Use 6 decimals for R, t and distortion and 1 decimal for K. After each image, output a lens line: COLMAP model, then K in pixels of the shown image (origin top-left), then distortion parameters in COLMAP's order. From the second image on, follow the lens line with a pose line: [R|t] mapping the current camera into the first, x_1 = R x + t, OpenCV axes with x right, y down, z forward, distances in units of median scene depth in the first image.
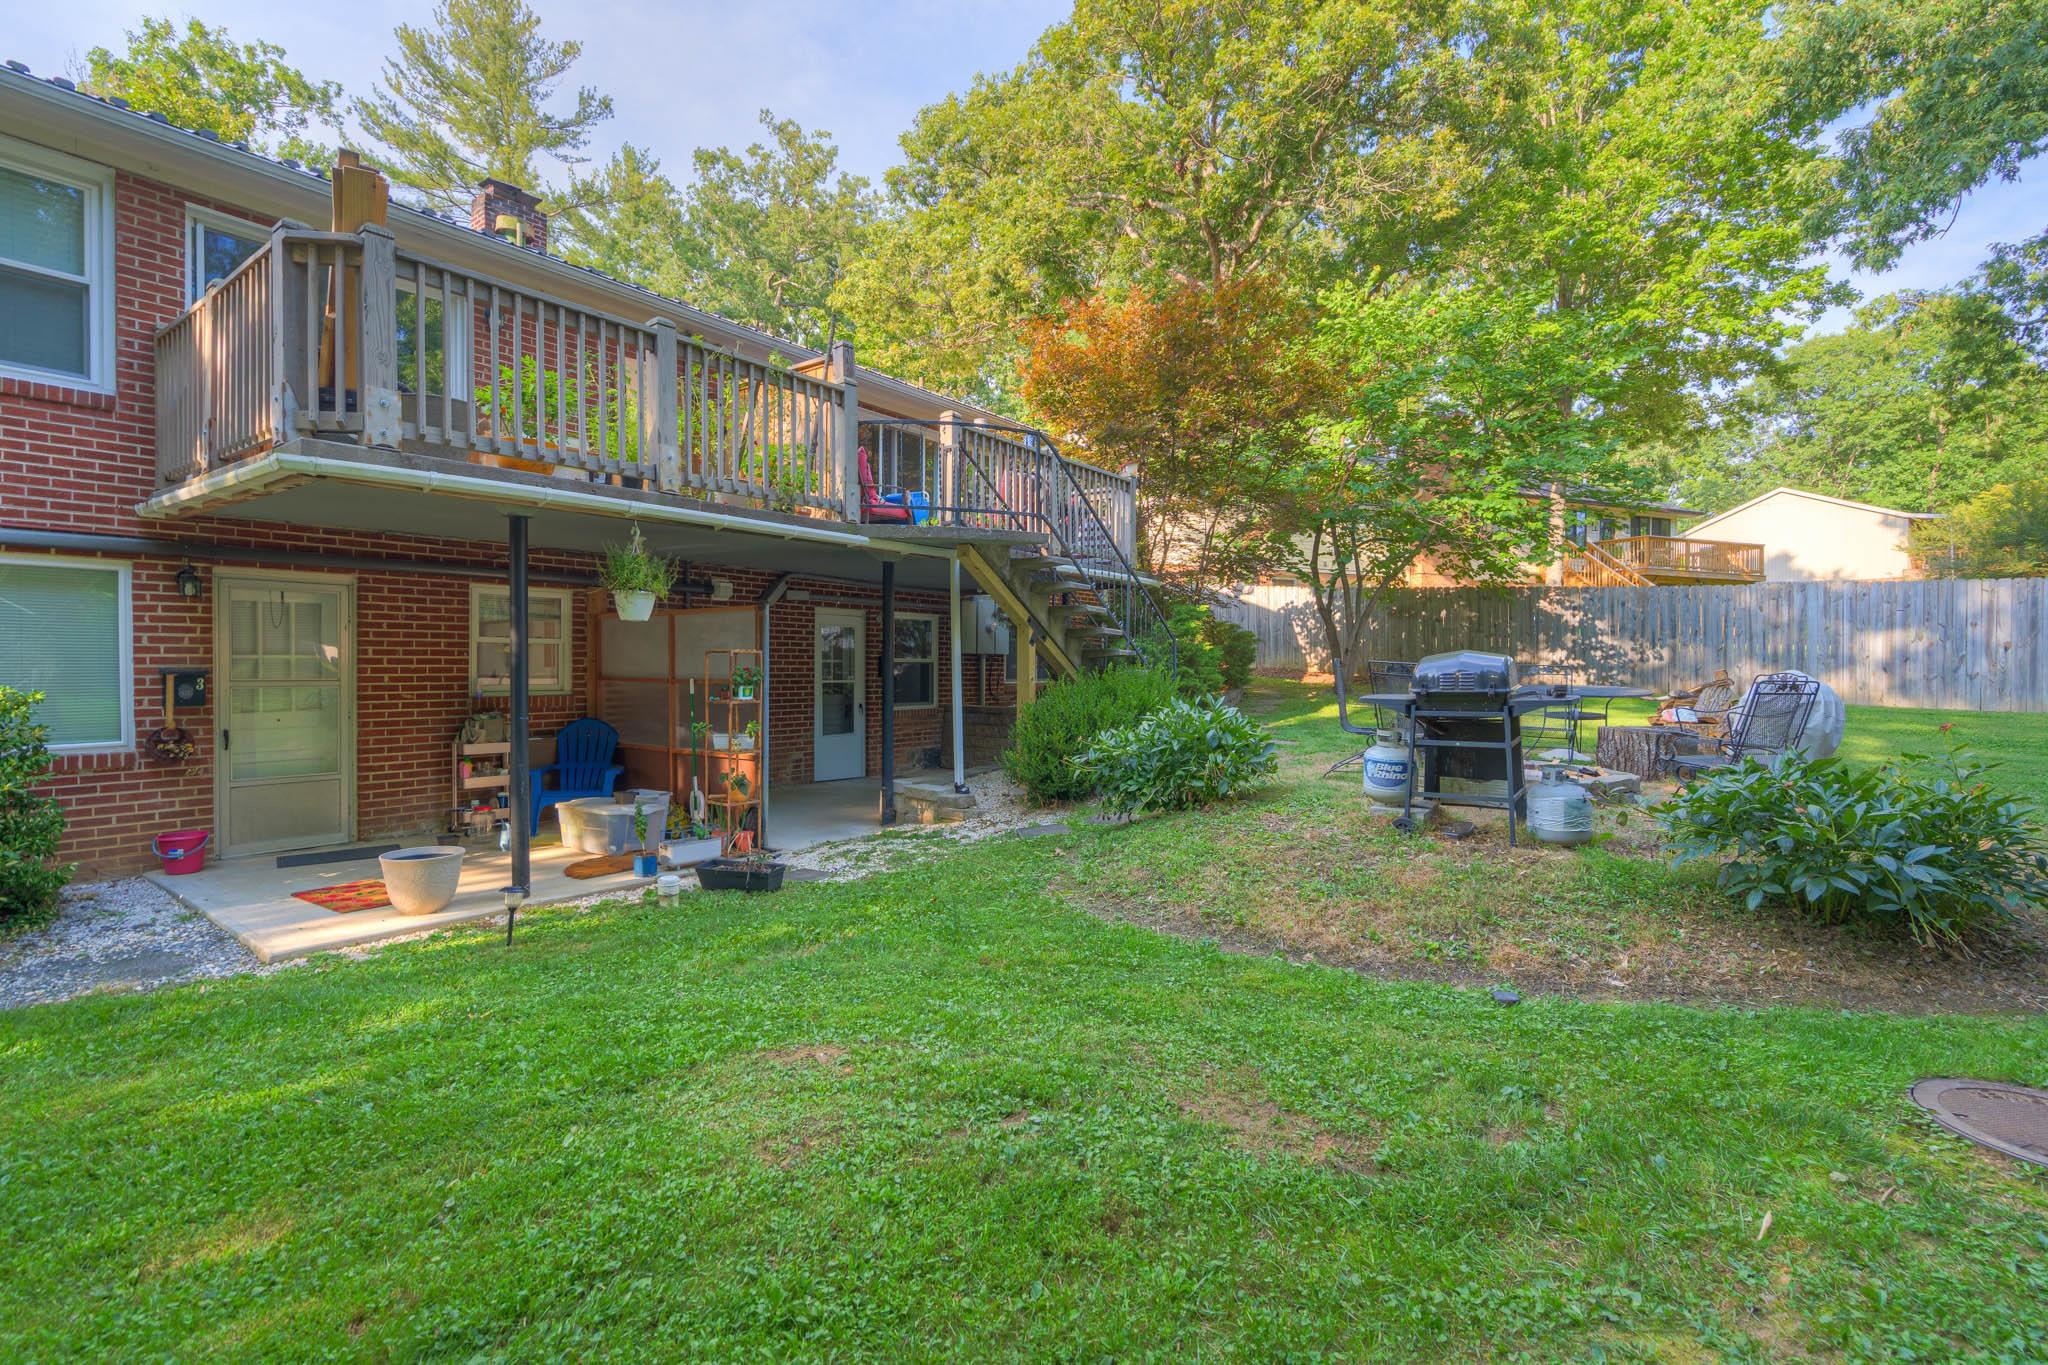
lens RADIAL K [[949.0, 0, 1026.4], [0, 949.0, 674.5], [0, 0, 1]] dist [-0.007657, 0.002824]
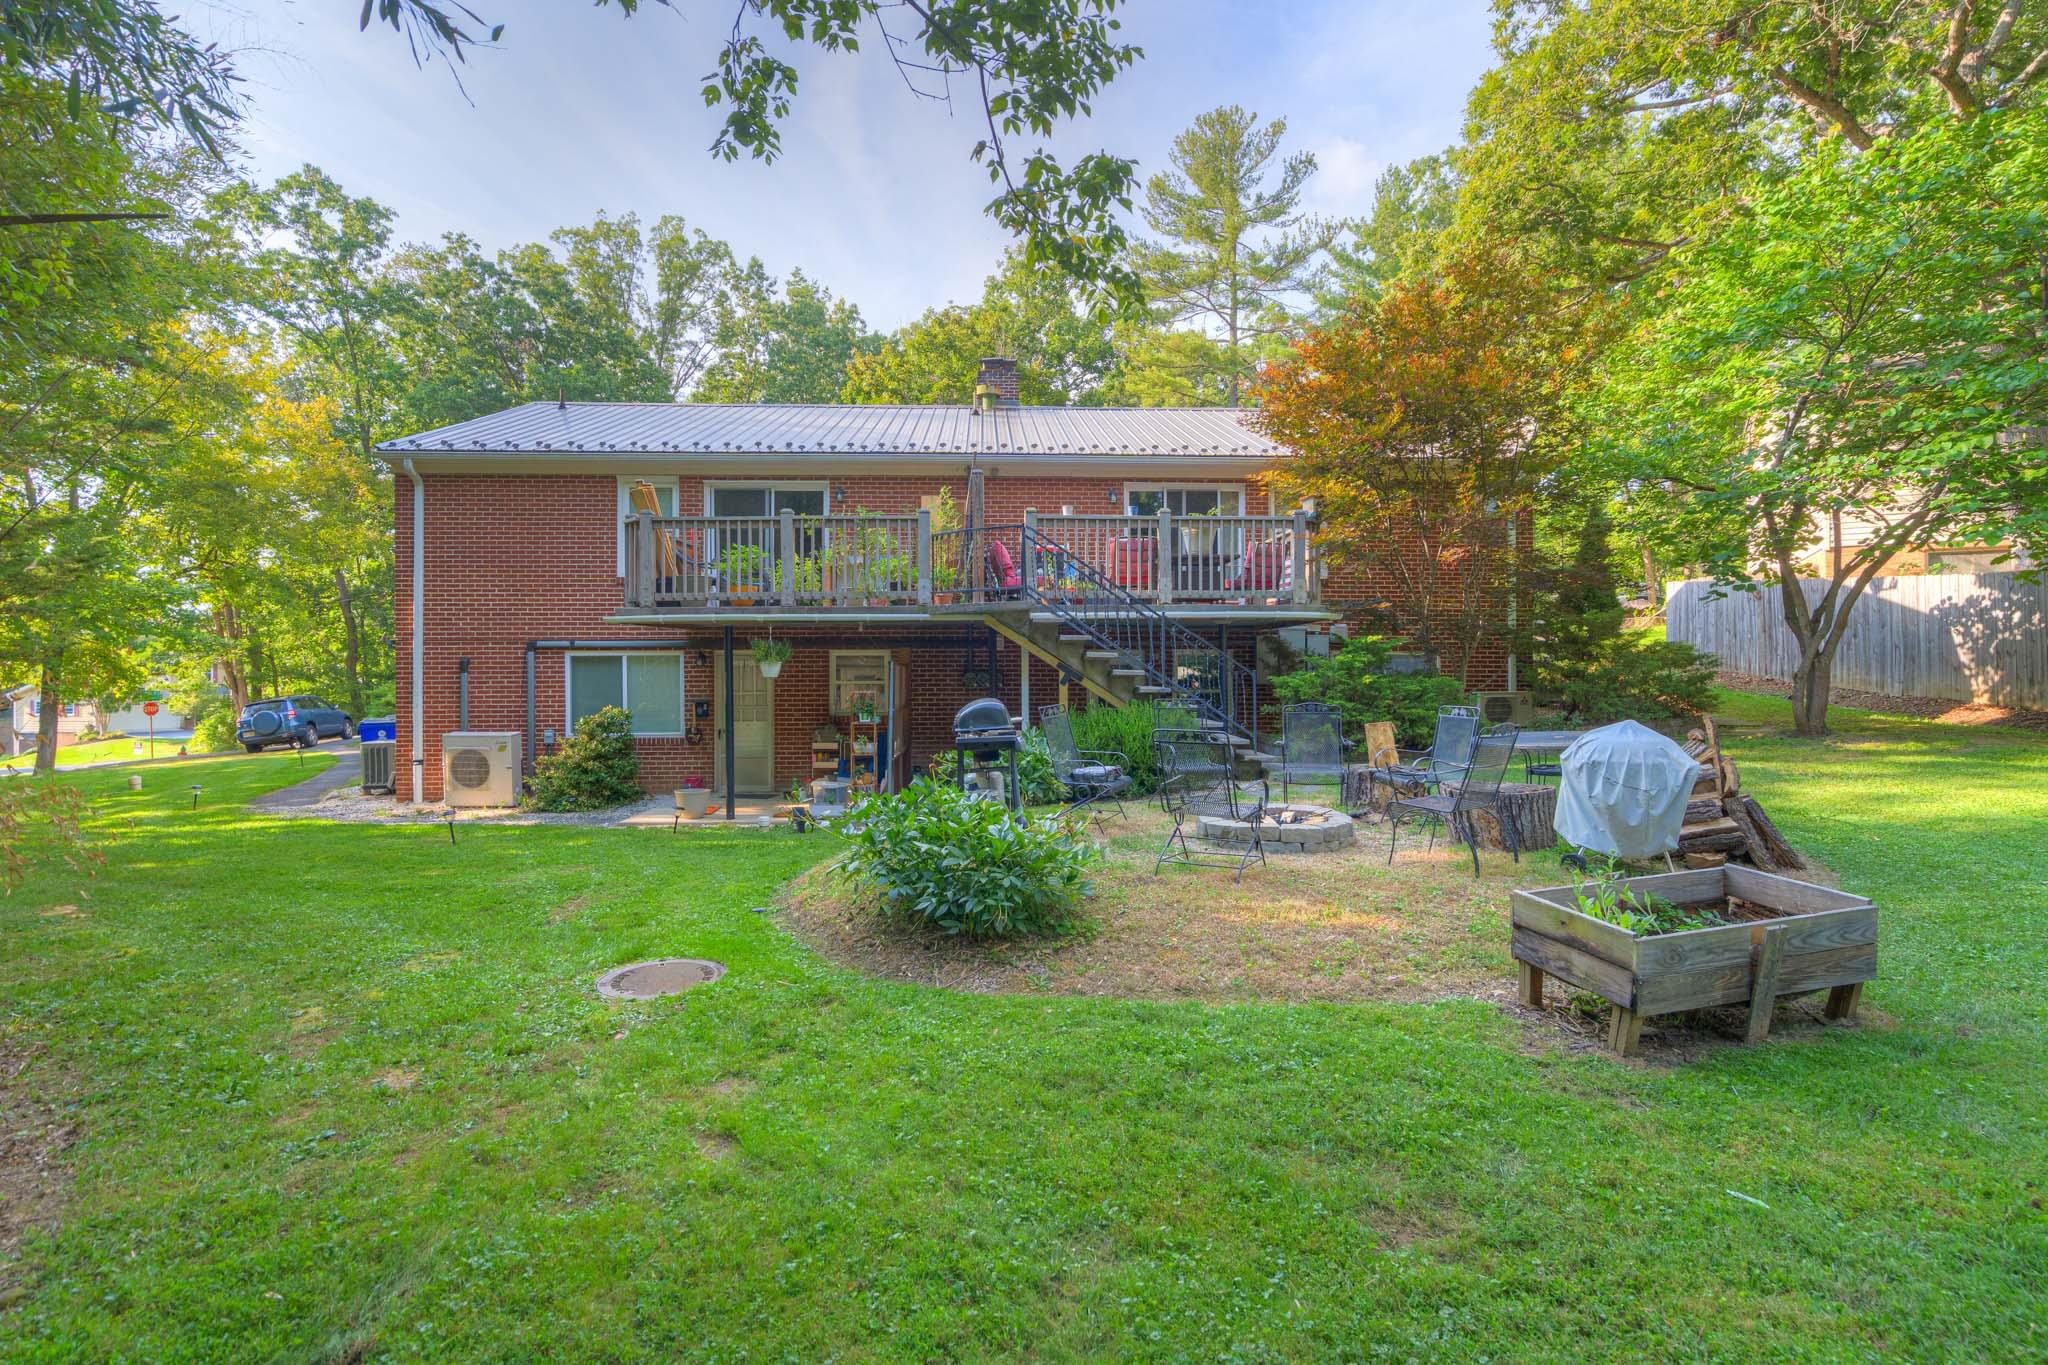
lens RADIAL K [[1021.8, 0, 1005.7], [0, 1021.8, 675.5], [0, 0, 1]] dist [0.002702, 0.000288]
pose [[0.608564, -0.007542, -0.793469, 1.202044], [-0.003340, 0.999922, -0.012066, -0.031366], [0.793497, 0.009993, 0.608491, 0.127580]]
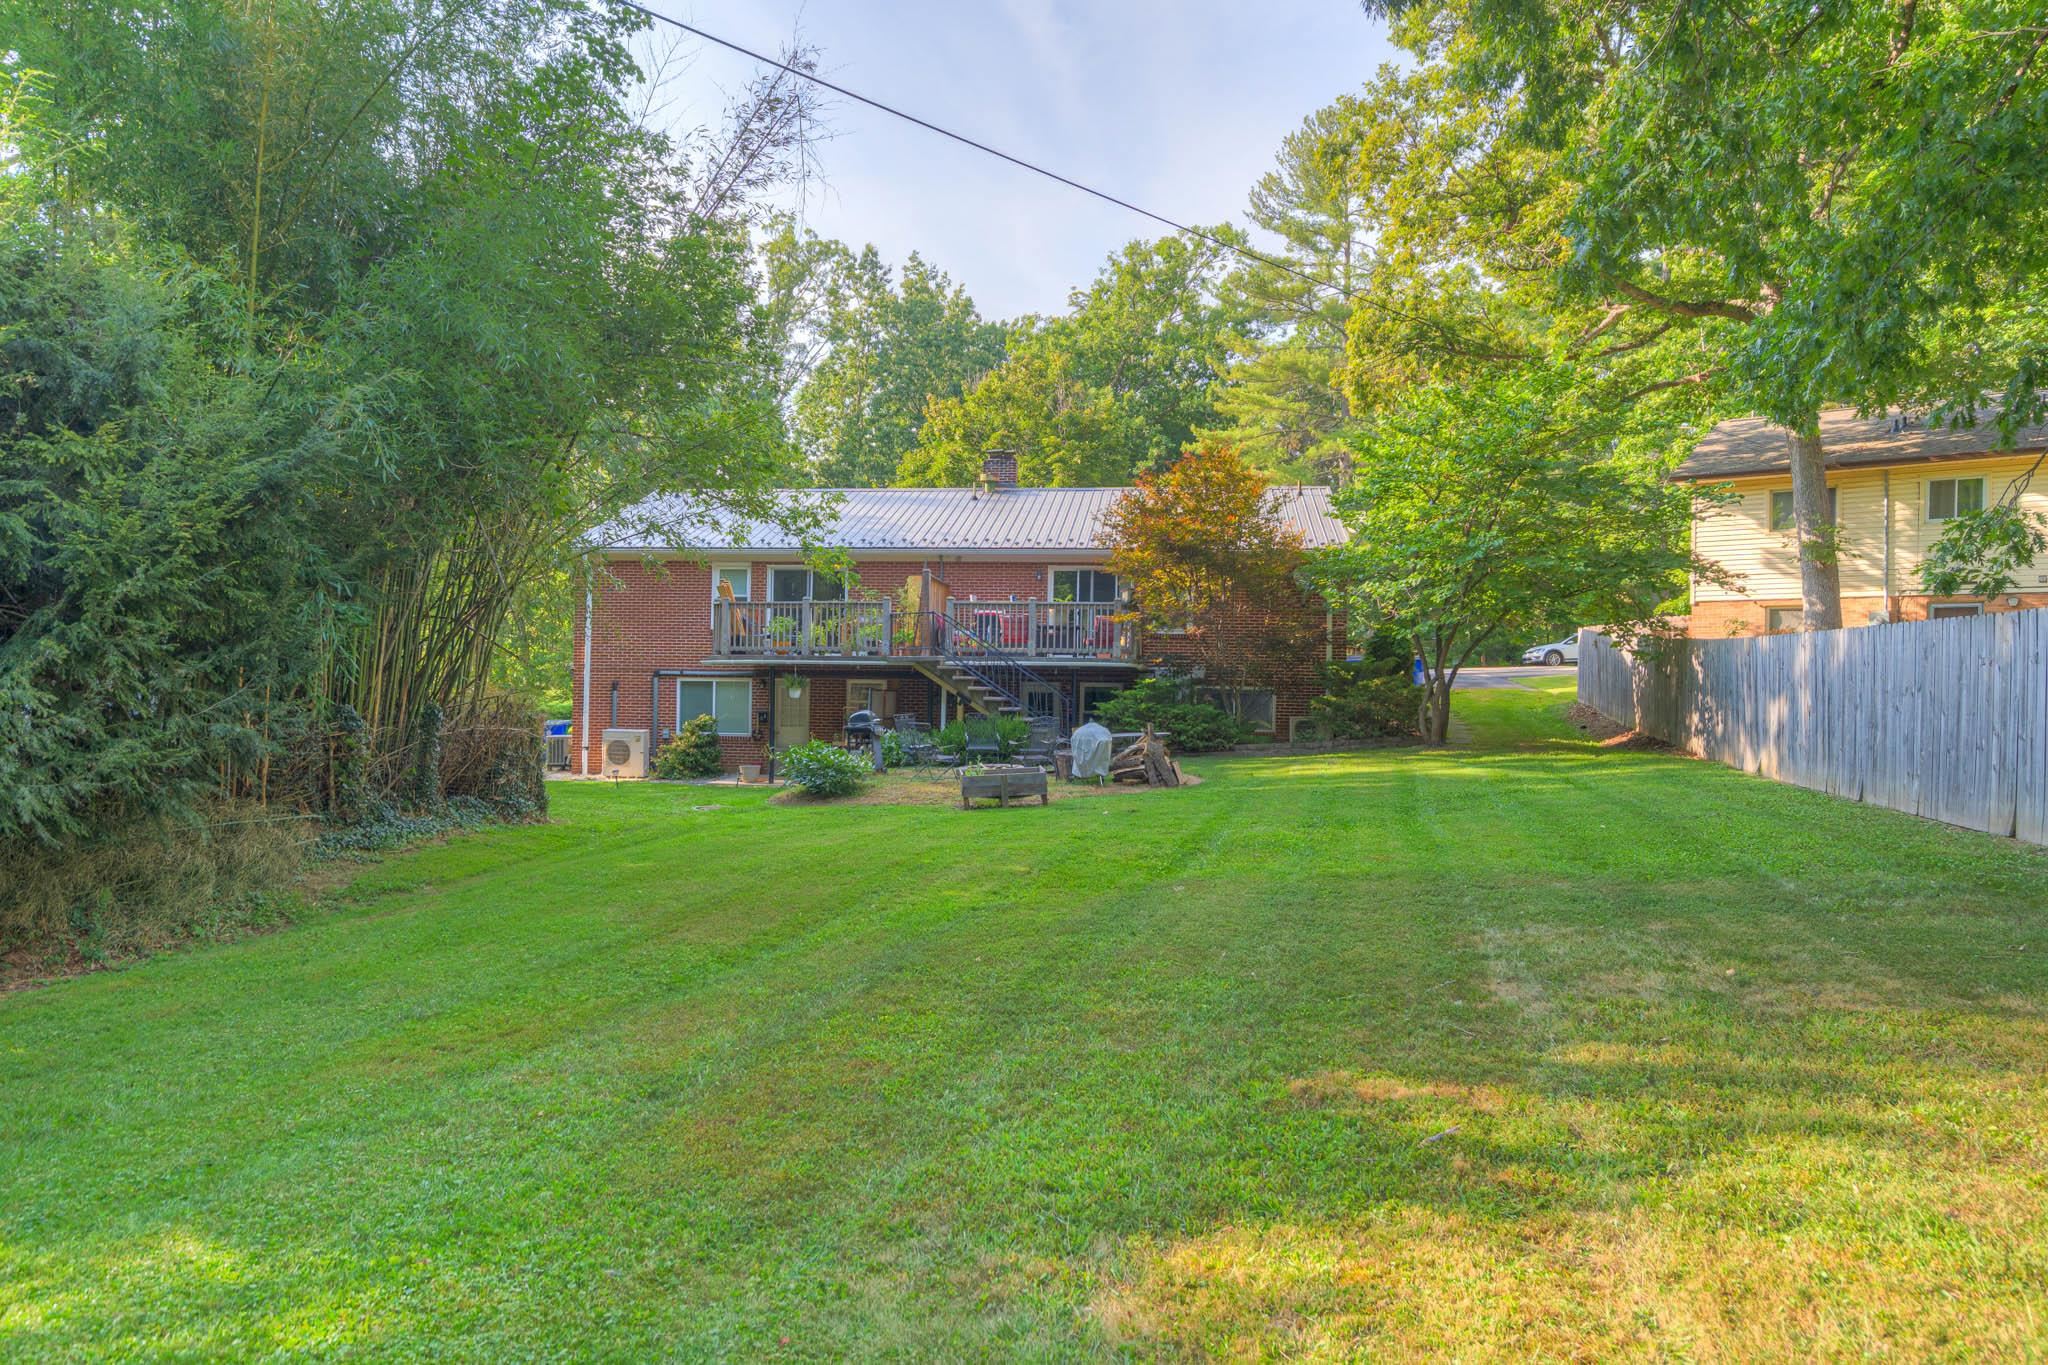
lens RADIAL K [[1432.1, 0, 1017.2], [0, 1432.1, 682.4], [0, 0, 1]] dist [0.005314, -0.000050]
pose [[0.470582, -0.005515, -0.882339, 3.360572], [-0.022519, 0.999580, -0.018258, -0.031556], [0.882069, 0.028461, 0.470260, -0.460223]]
